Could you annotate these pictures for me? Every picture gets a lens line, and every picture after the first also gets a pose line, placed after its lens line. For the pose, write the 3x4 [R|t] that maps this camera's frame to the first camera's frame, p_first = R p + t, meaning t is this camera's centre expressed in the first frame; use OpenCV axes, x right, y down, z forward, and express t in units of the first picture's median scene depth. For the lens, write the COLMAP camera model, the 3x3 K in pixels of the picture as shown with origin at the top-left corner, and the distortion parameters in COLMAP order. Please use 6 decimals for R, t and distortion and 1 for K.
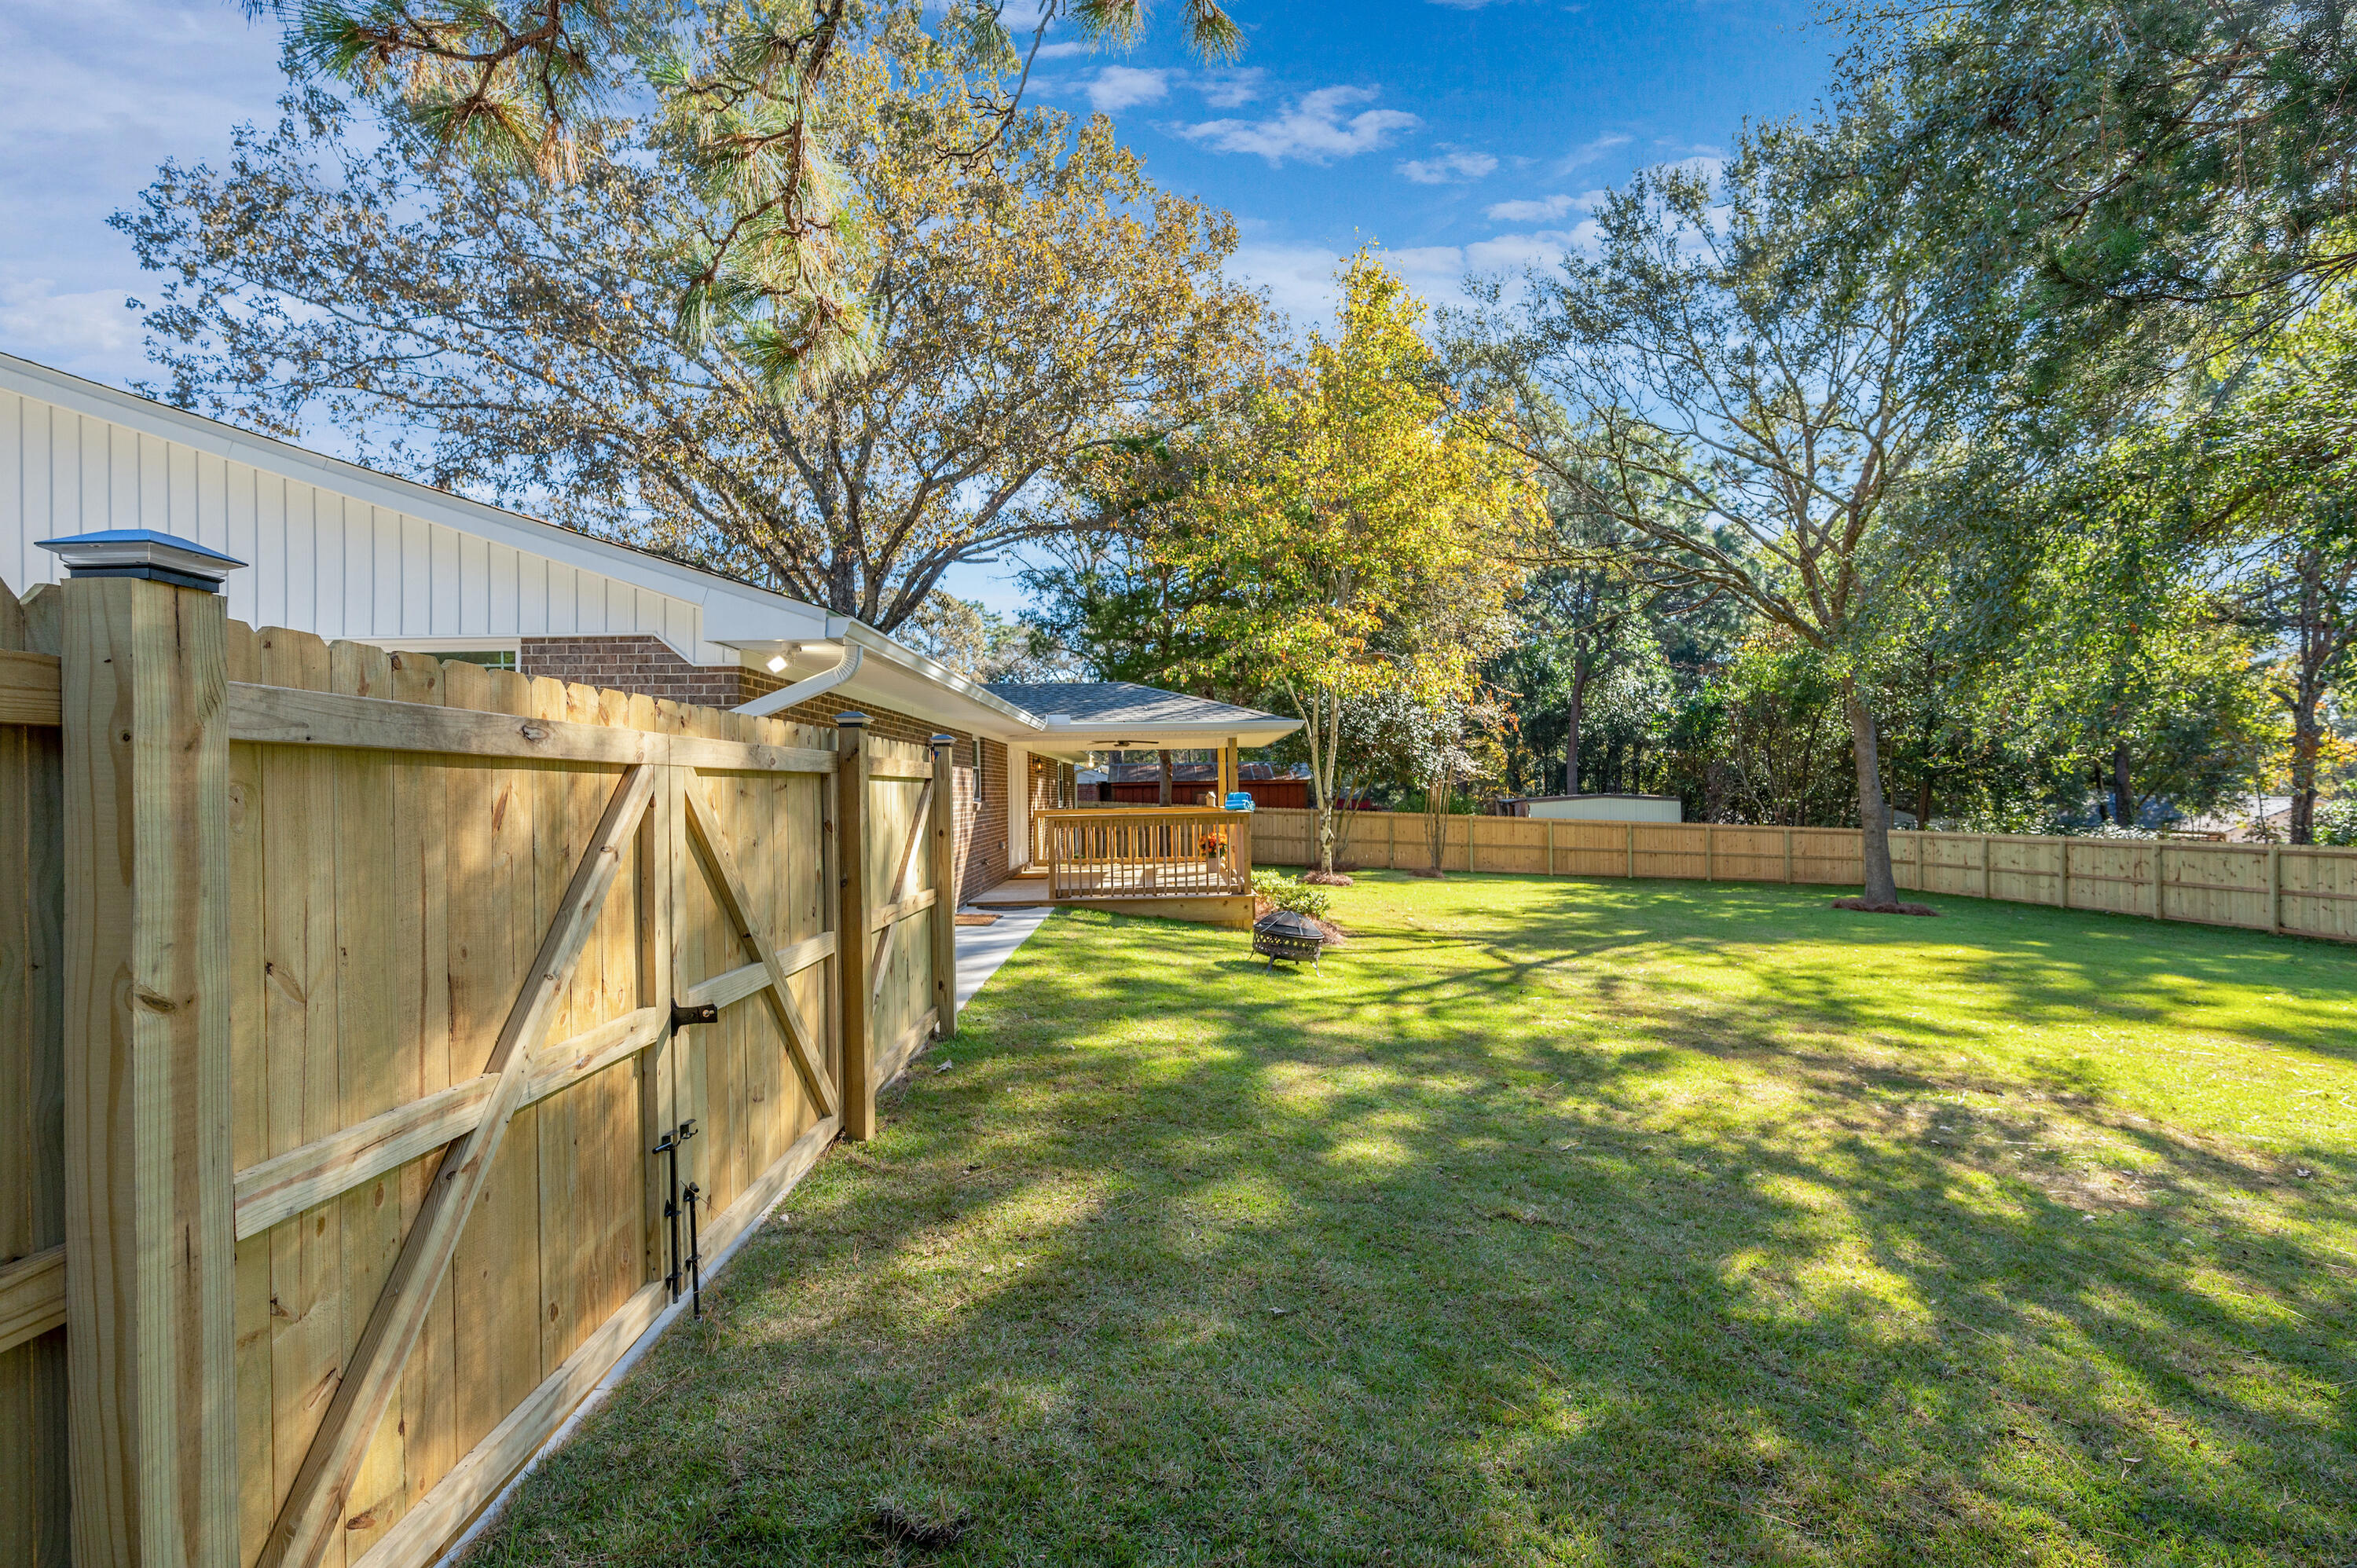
lens RADIAL K [[1065.8, 0, 1150.6], [0, 1065.8, 801.0], [0, 0, 1]] dist [-0.020840, 0.009098]
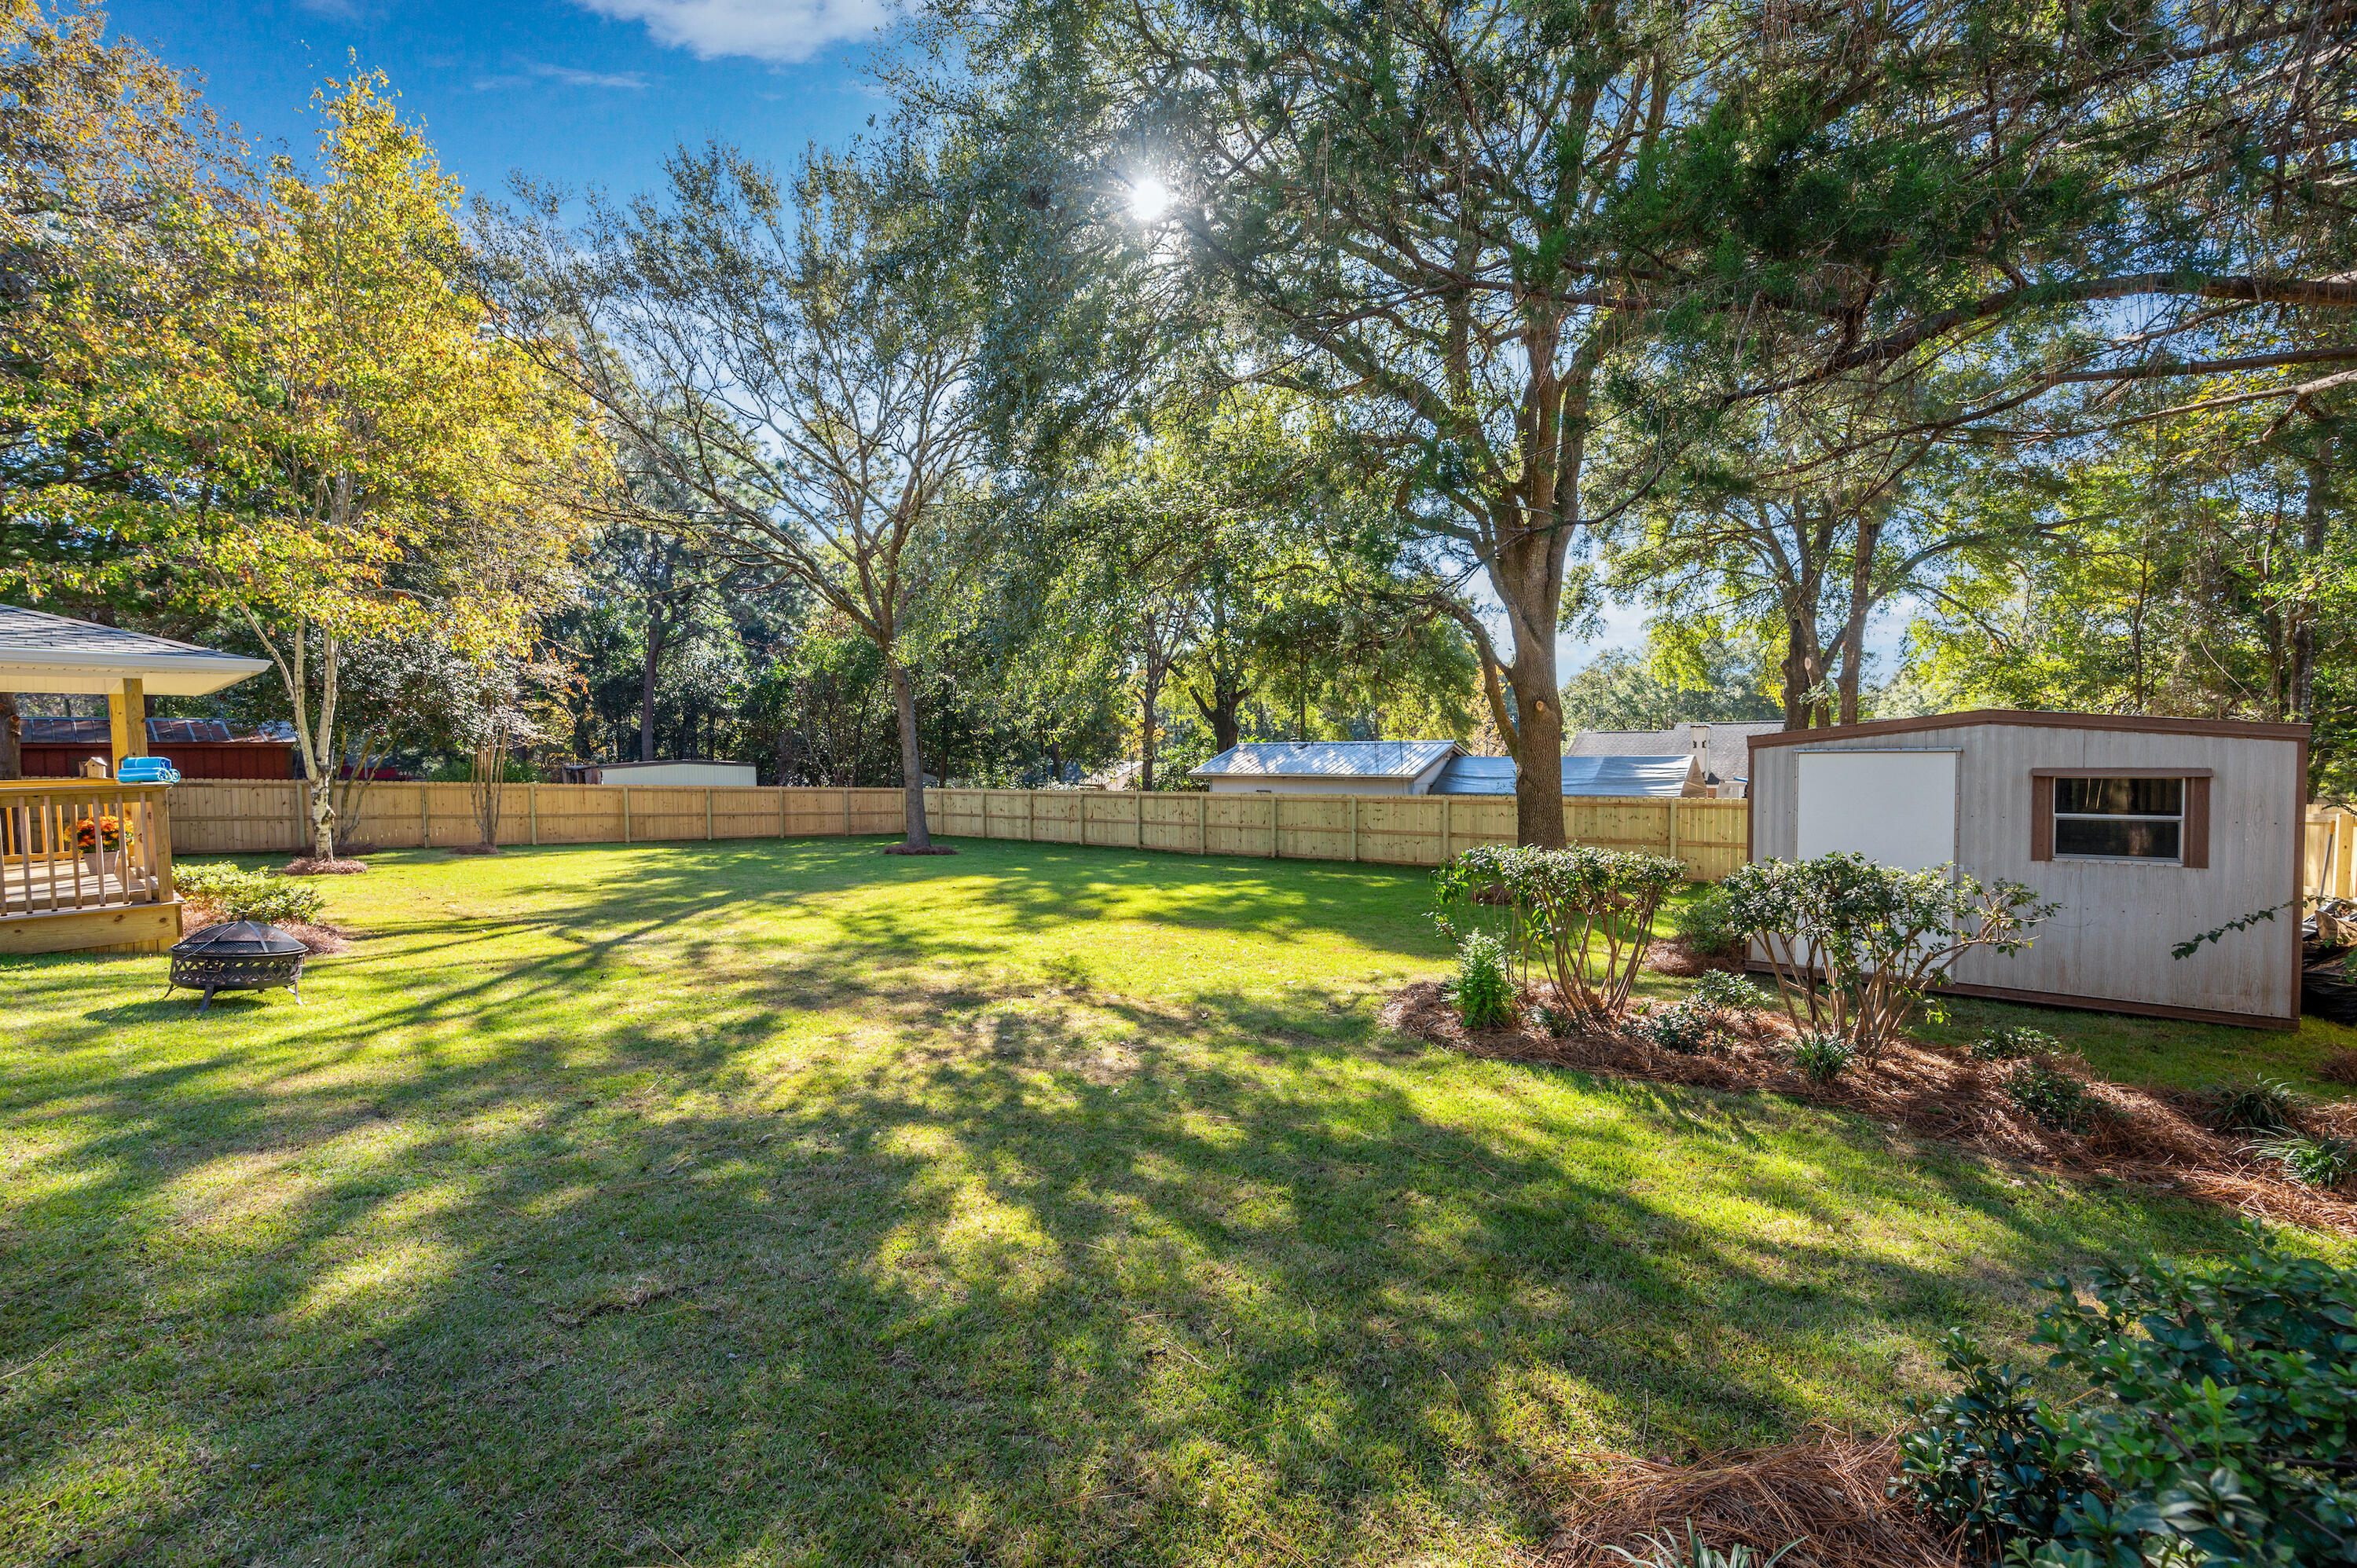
lens RADIAL K [[947.1, 0, 1178.5], [0, 947.1, 784.0], [0, 0, 1]] dist [-0.000798, -0.000769]
pose [[0.627520, -0.021297, 0.778309, 0.023855], [0.008440, 0.999753, 0.020552, 0.002788], [-0.778555, -0.006328, 0.627545, 0.081871]]
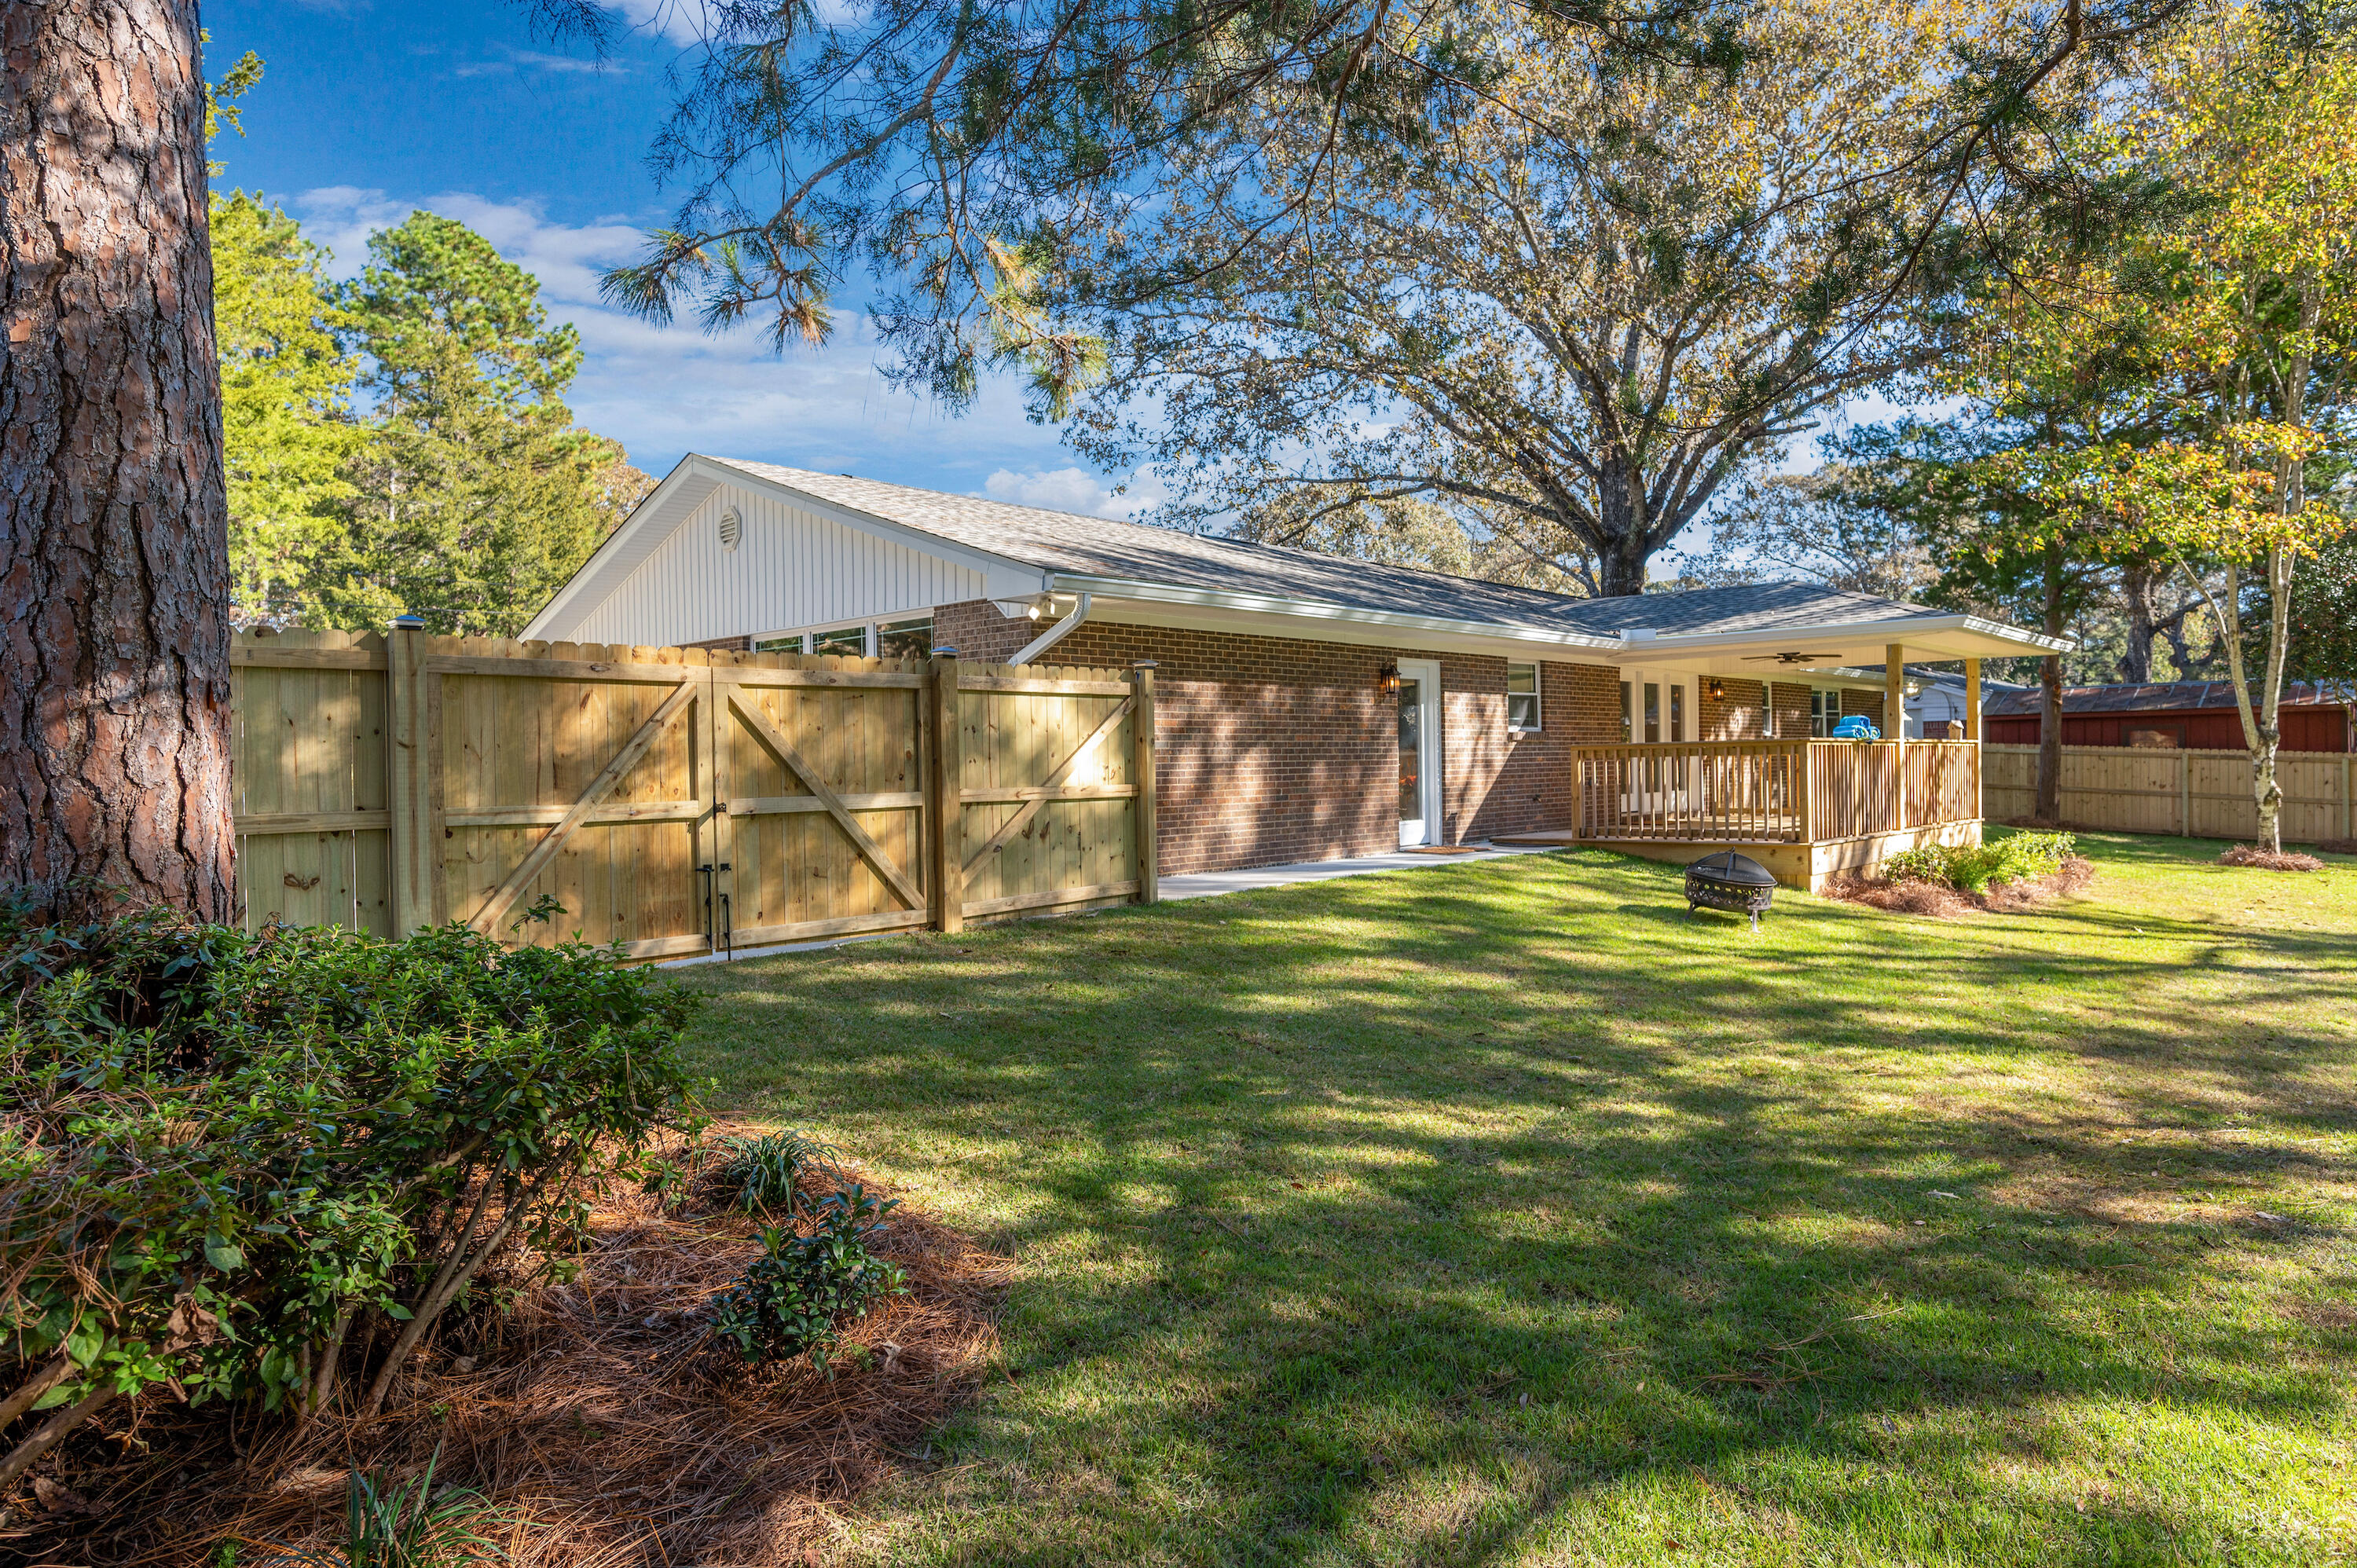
lens RADIAL K [[1396.7, 0, 1178.5], [0, 1396.7, 784.0], [0, 0, 1]] dist [-0.000501, -0.000204]
pose [[0.712201, 0.012834, -0.701859, 0.413080], [-0.001665, 0.999861, 0.016593, 0.023360], [0.701974, -0.010649, 0.712123, -0.052323]]
